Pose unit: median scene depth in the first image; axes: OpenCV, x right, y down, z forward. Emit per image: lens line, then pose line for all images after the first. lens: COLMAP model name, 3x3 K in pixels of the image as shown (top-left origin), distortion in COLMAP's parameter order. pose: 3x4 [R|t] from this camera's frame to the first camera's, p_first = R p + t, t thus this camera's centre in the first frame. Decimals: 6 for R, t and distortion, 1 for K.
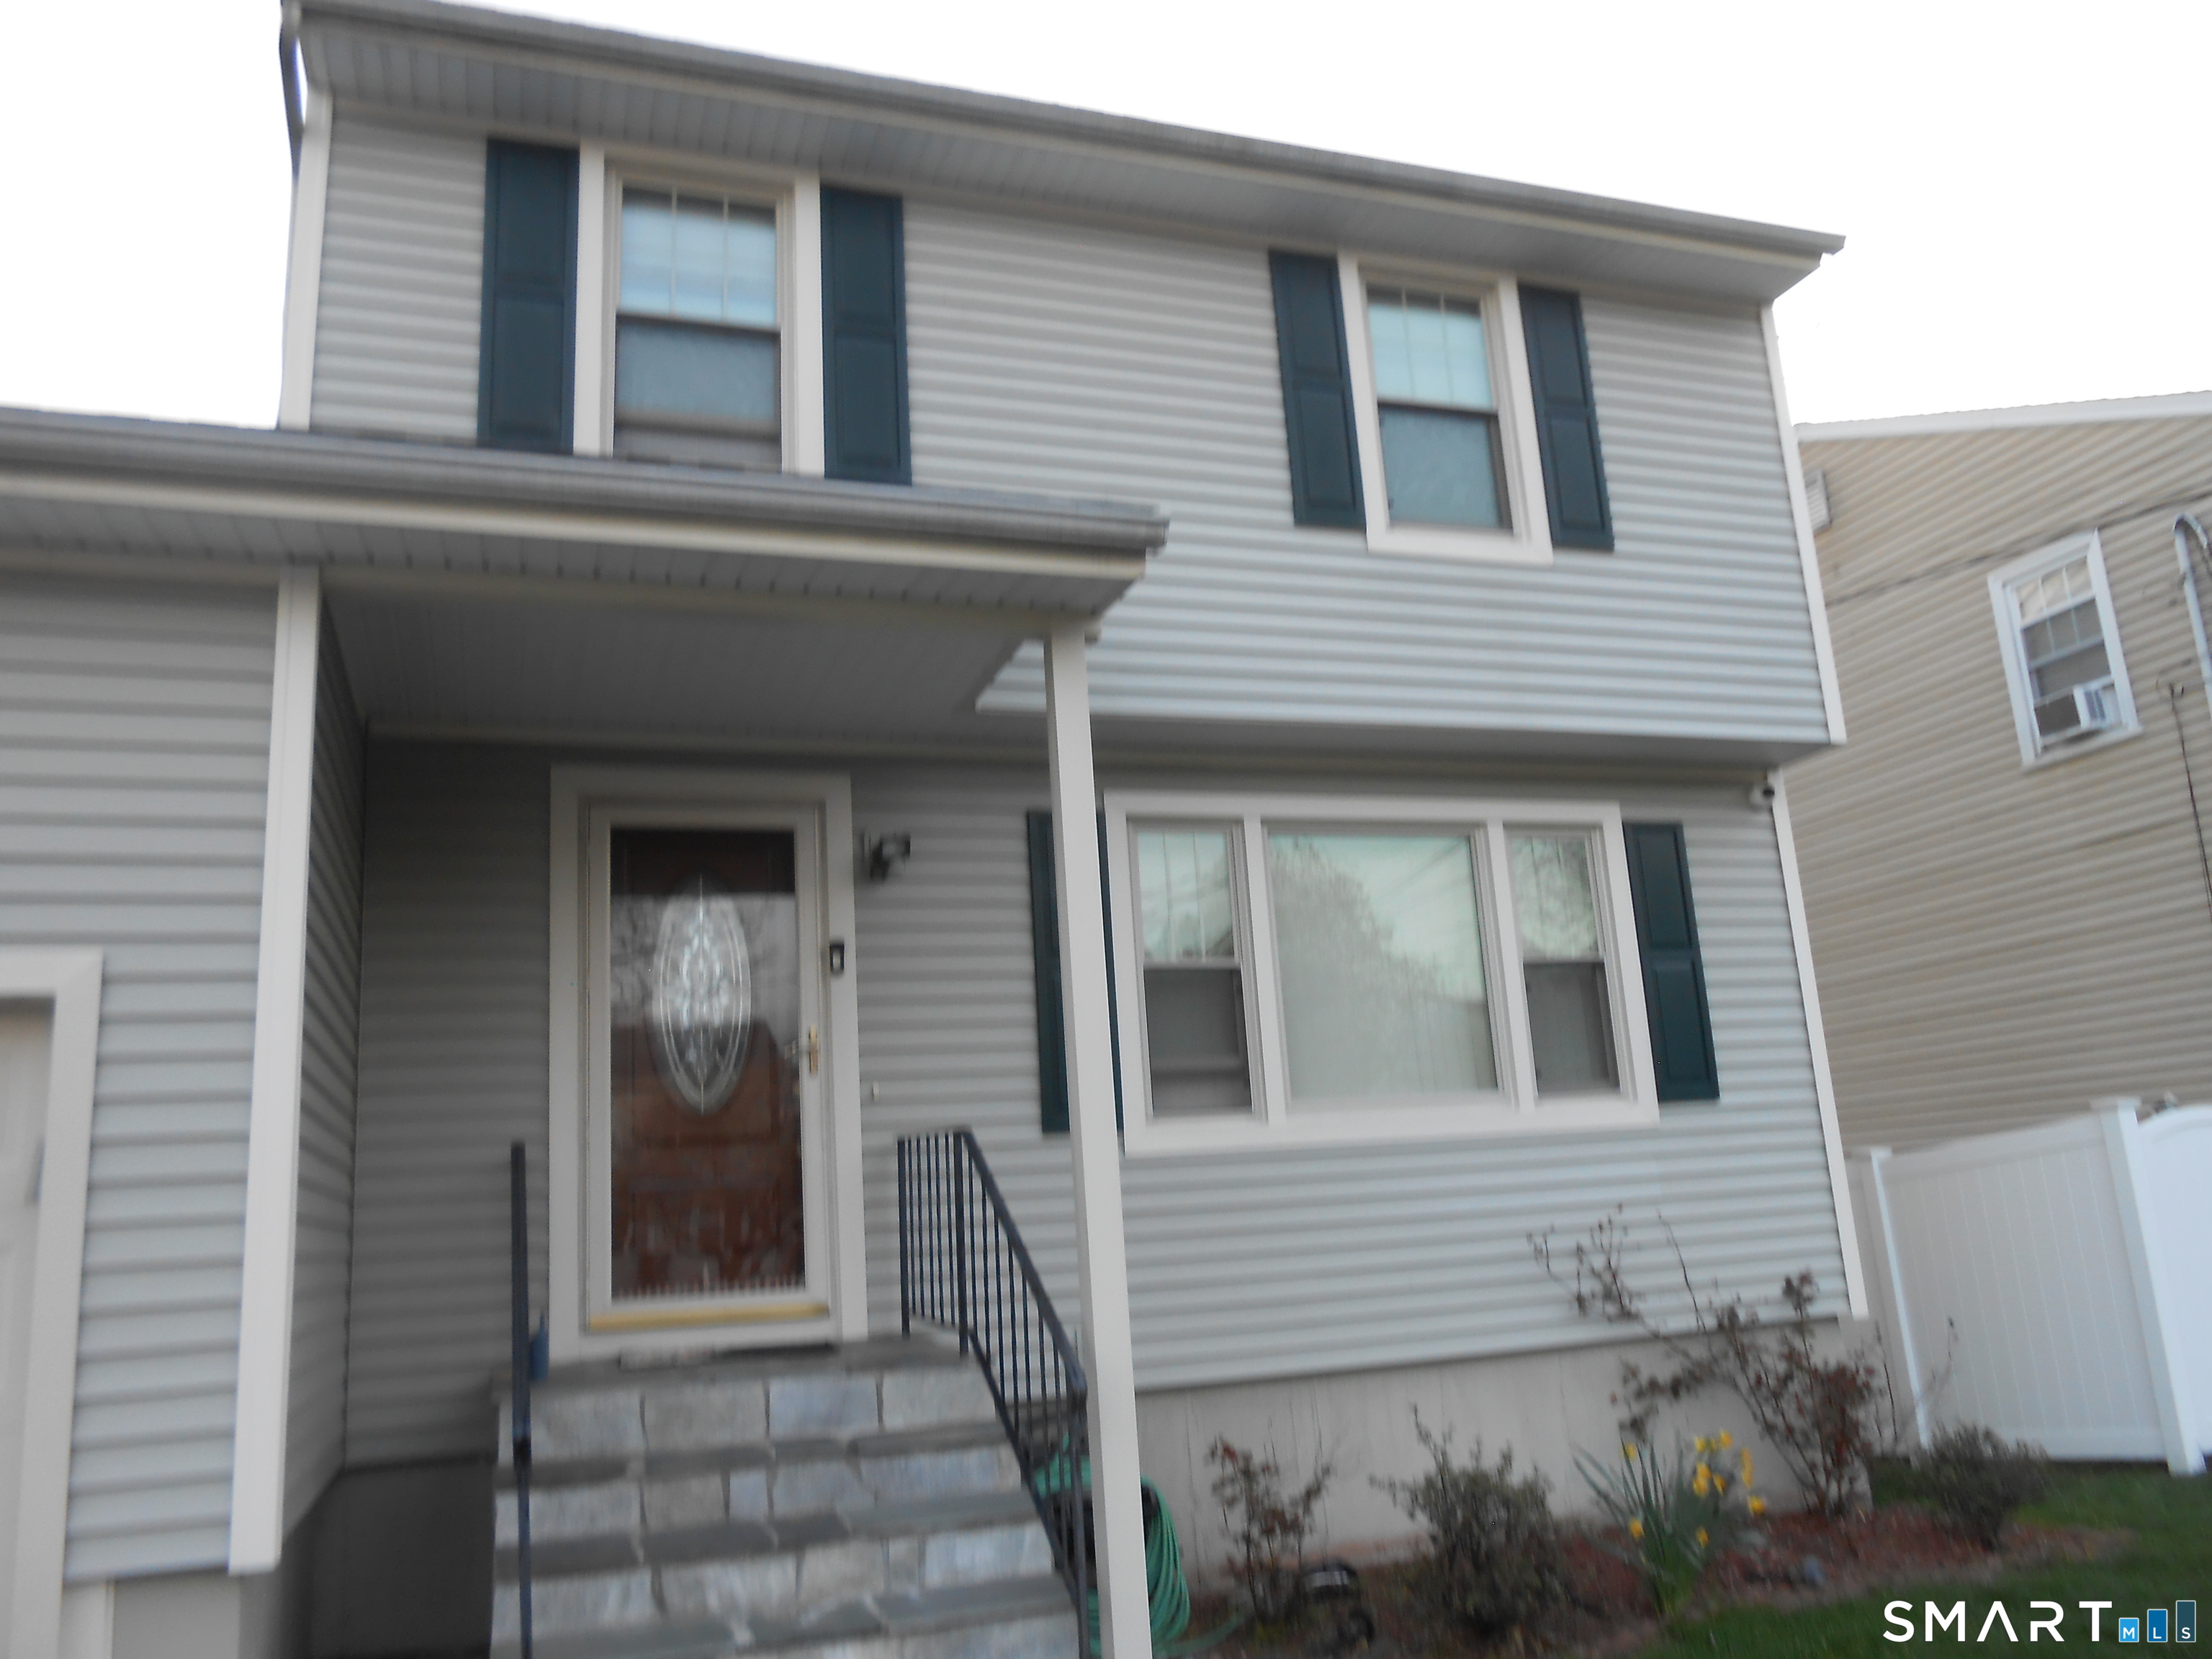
lens RADIAL K [[1701.7, 0, 1105.7], [0, 1701.7, 832.2], [0, 0, 1]] dist [-0.040312, 0.044547]
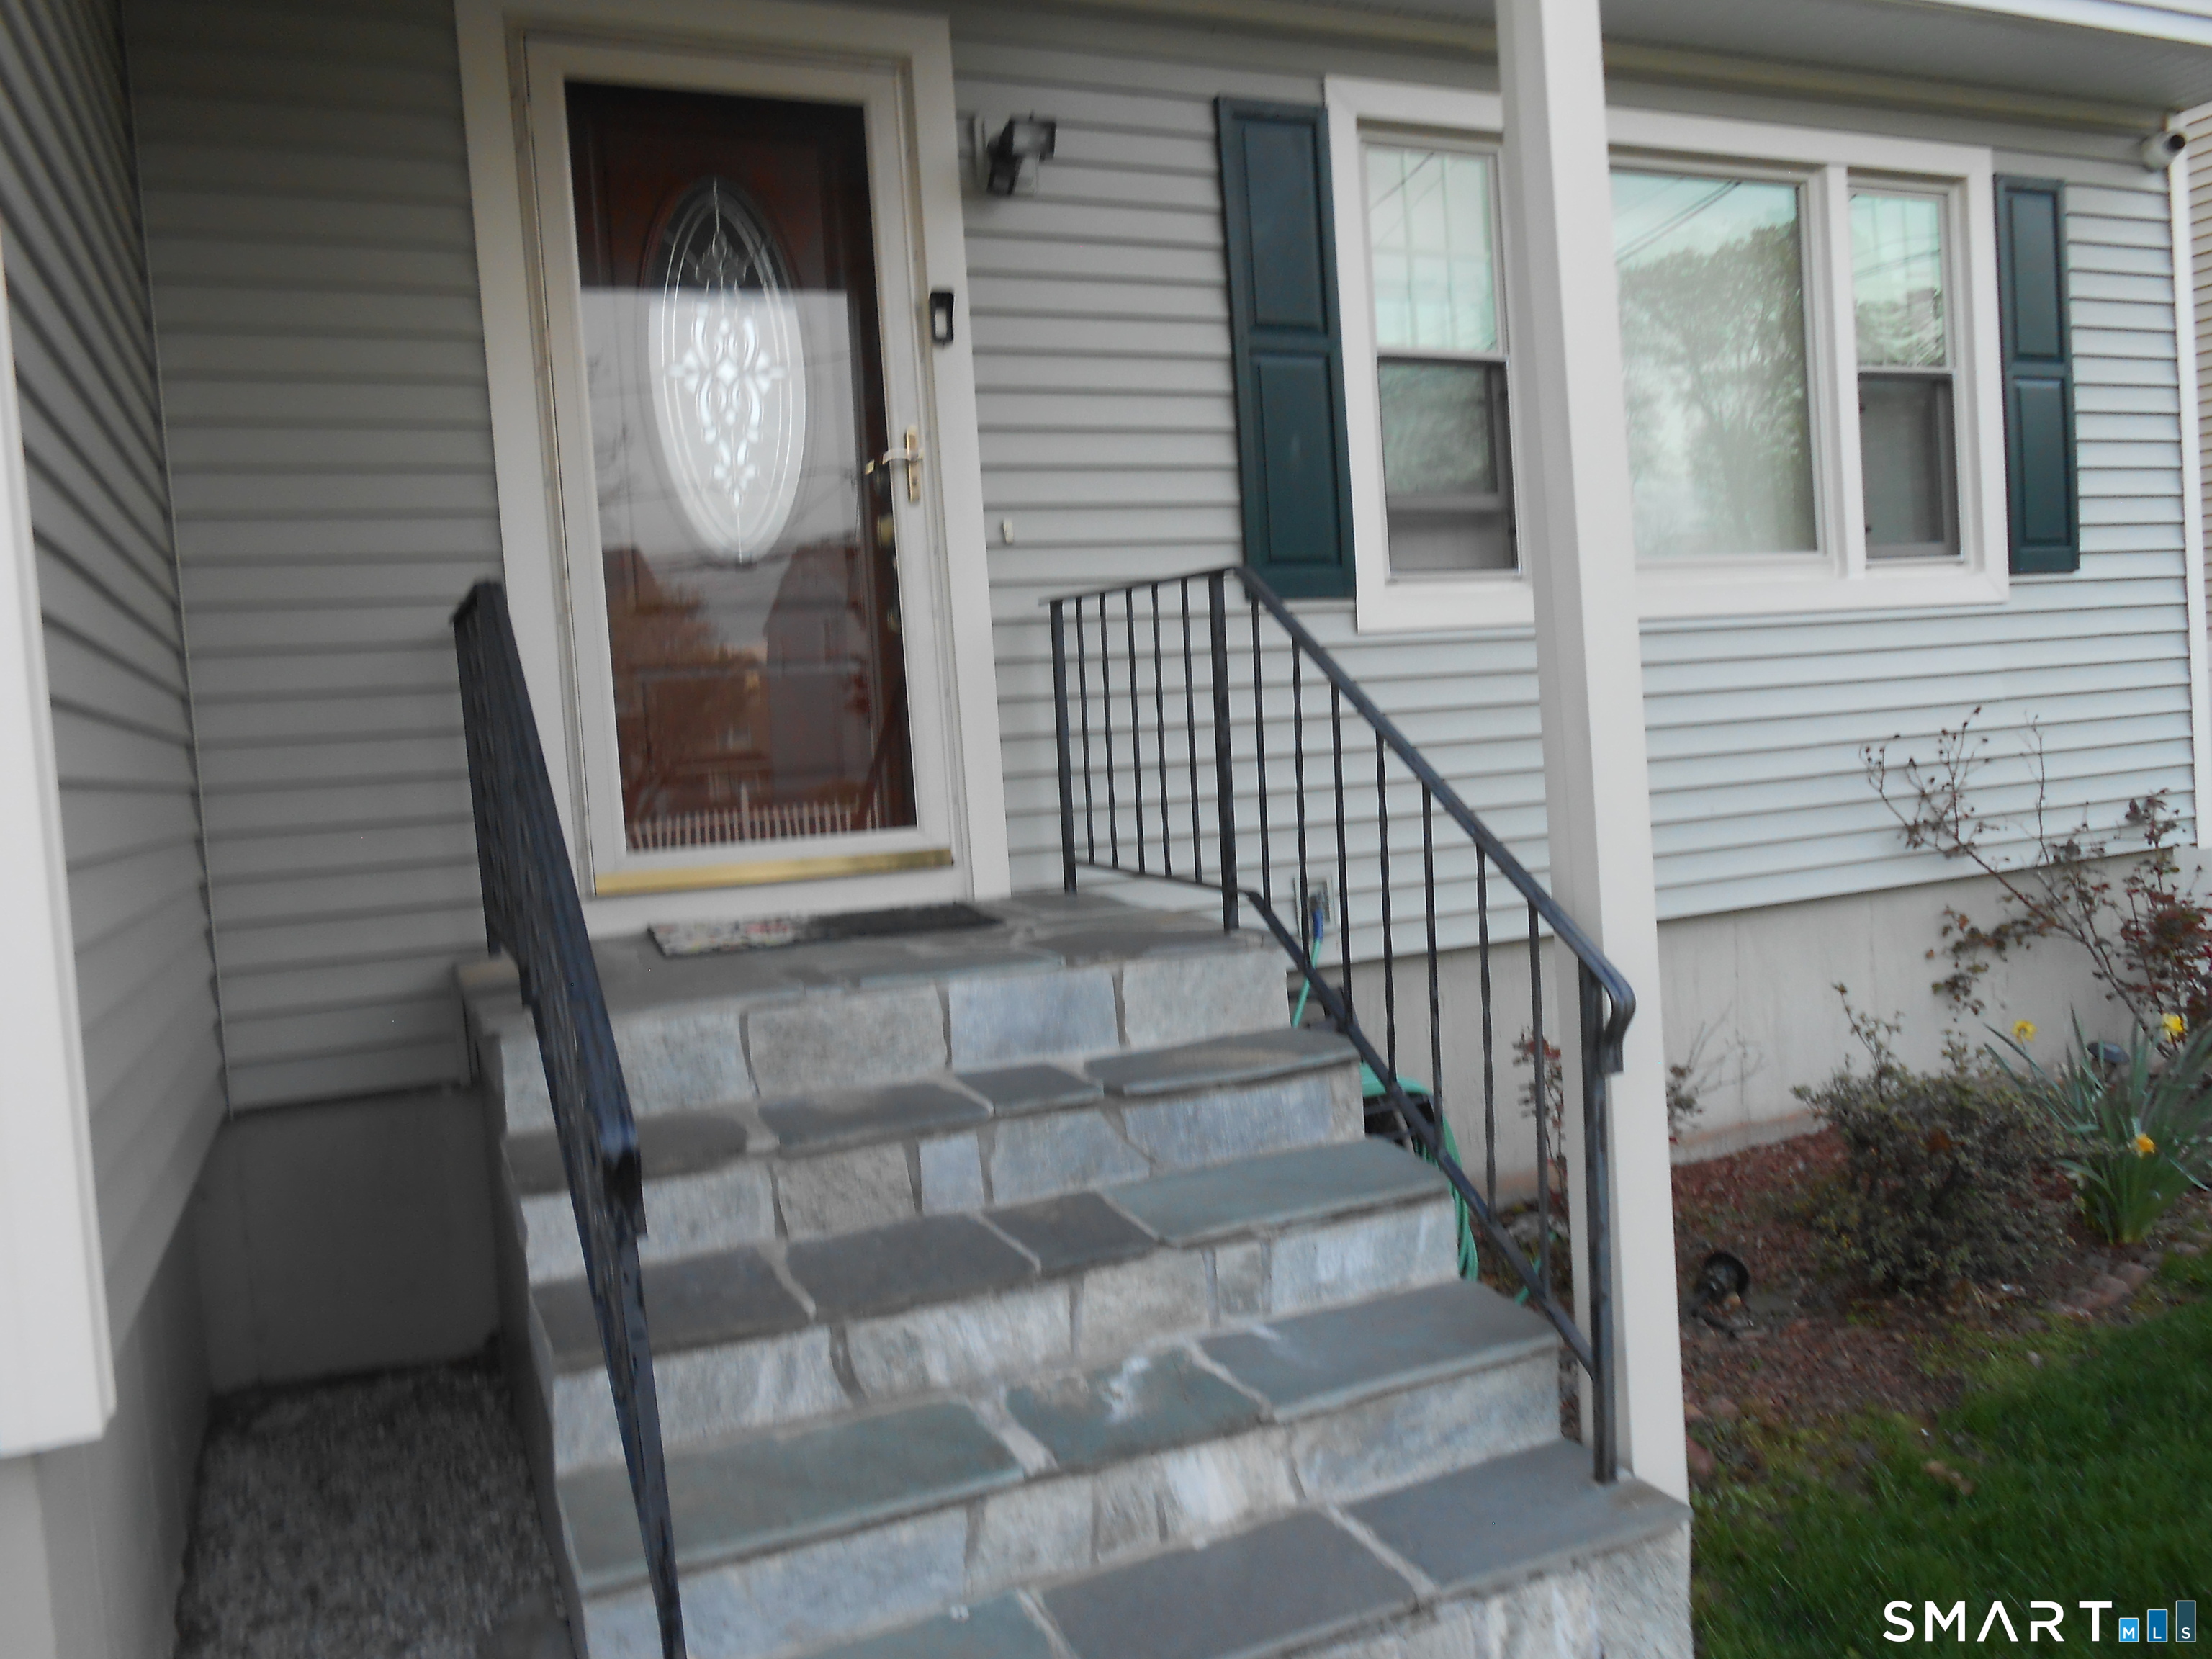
lens RADIAL K [[1701.7, 0, 1104.9], [0, 1701.7, 826.8], [0, 0, 1]] dist [-0.040312, 0.044547]
pose [[0.996363, -0.009650, 0.084664, -0.150823], [-0.013502, 0.963135, 0.268678, 0.084714], [-0.084136, -0.268844, 0.959502, 0.336586]]
